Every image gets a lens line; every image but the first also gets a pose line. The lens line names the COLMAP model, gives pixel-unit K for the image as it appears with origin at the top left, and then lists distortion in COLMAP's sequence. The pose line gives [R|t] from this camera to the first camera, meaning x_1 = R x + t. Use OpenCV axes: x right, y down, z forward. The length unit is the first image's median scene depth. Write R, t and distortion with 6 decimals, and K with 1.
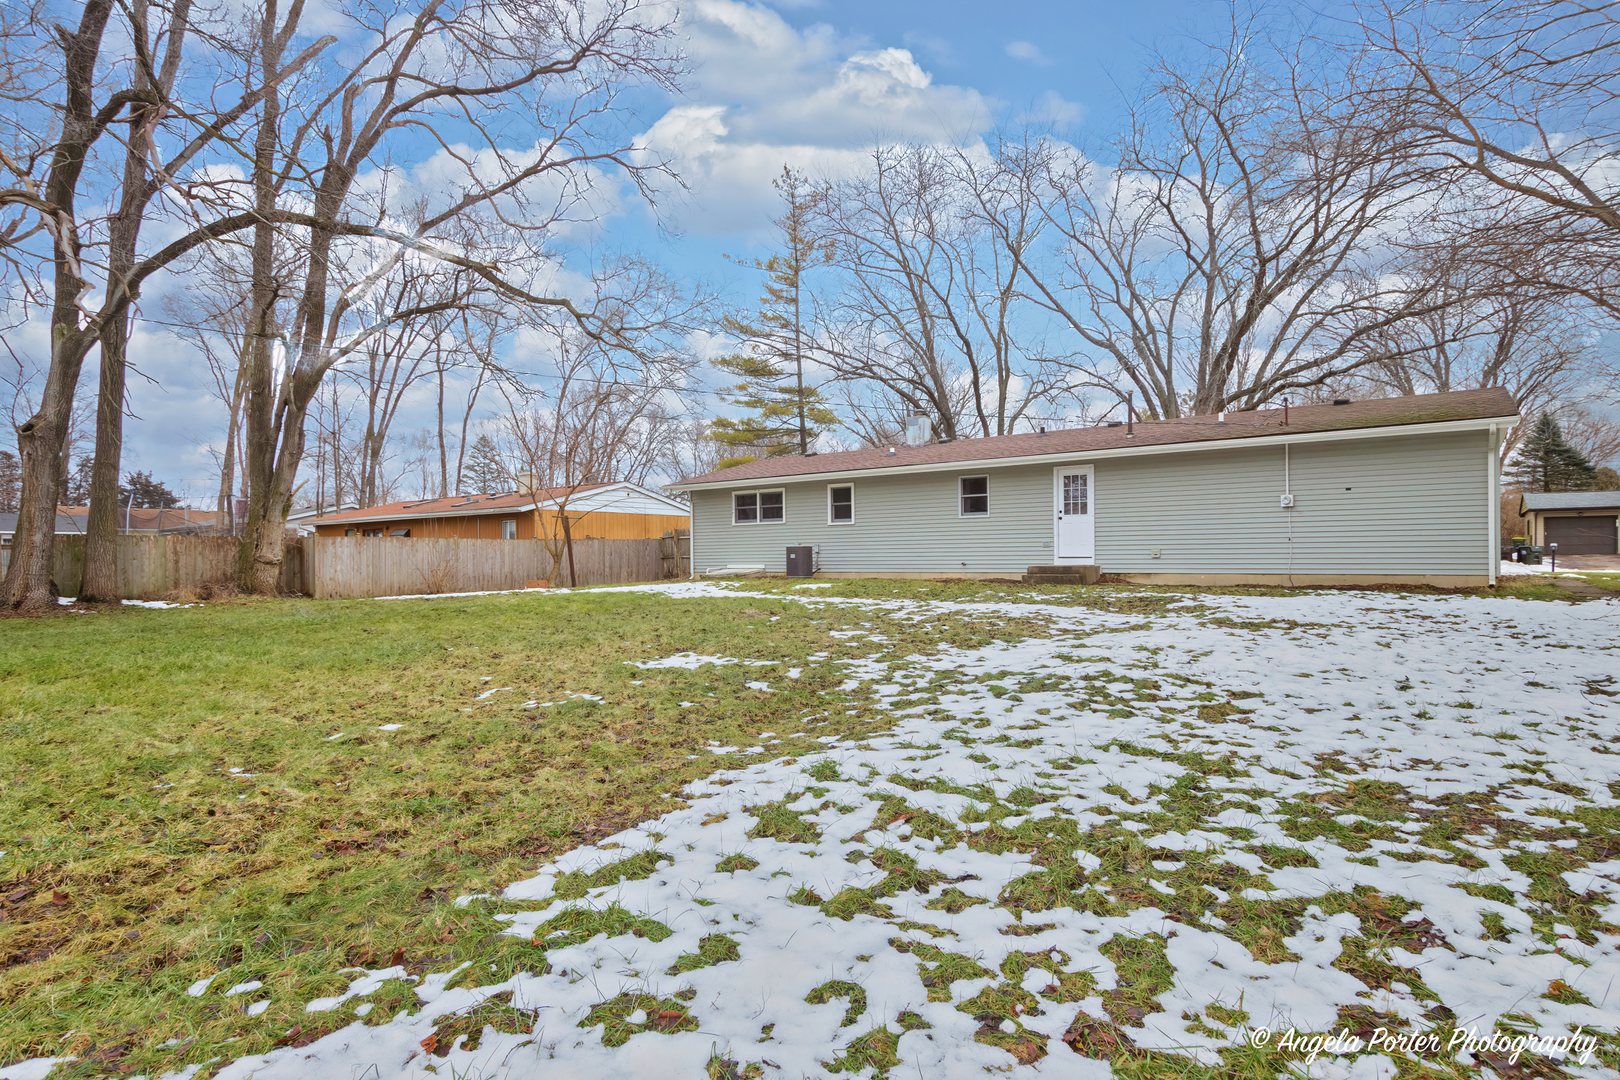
lens RADIAL K [[900.7, 0, 763.7], [0, 900.7, 540.0], [0, 0, 1]] dist [-0.000760, -0.000092]
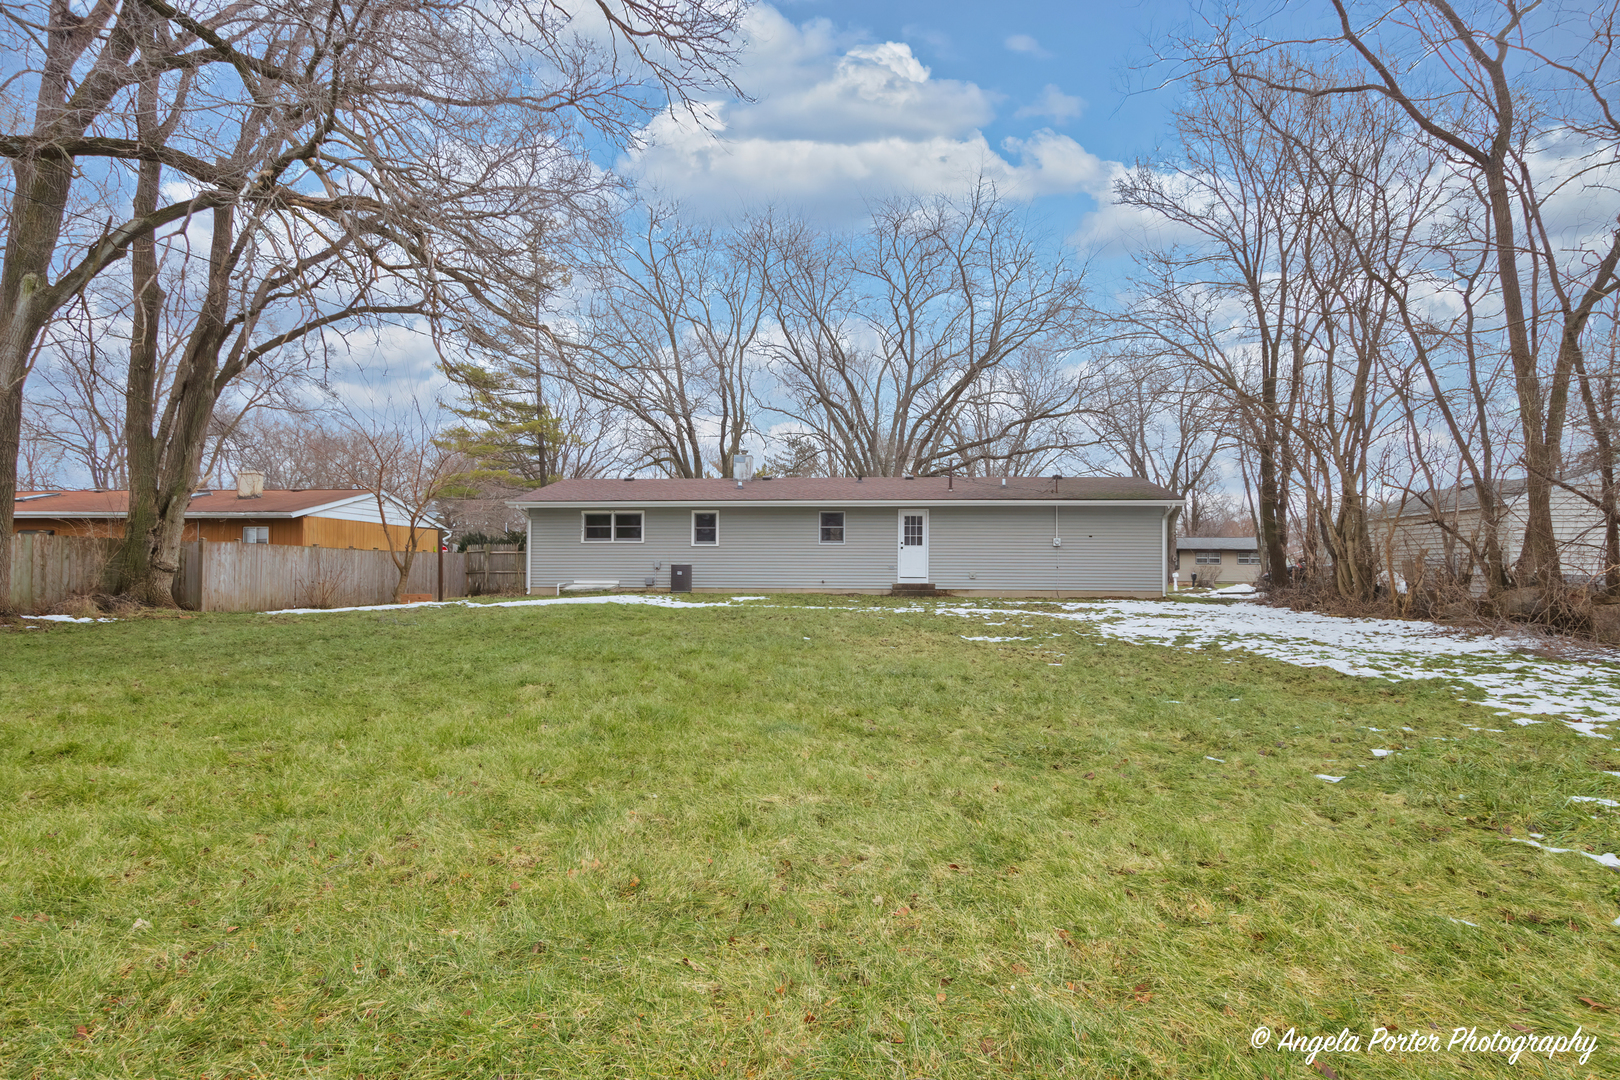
lens RADIAL K [[972.7, 0, 810.0], [0, 972.7, 540.0], [0, 0, 1]] dist [0.002632, 0.000386]
pose [[0.830993, 0.035958, 0.555119, -0.538940], [-0.024286, 0.999302, -0.028374, 0.007541], [-0.555752, 0.010097, 0.831287, -0.112407]]
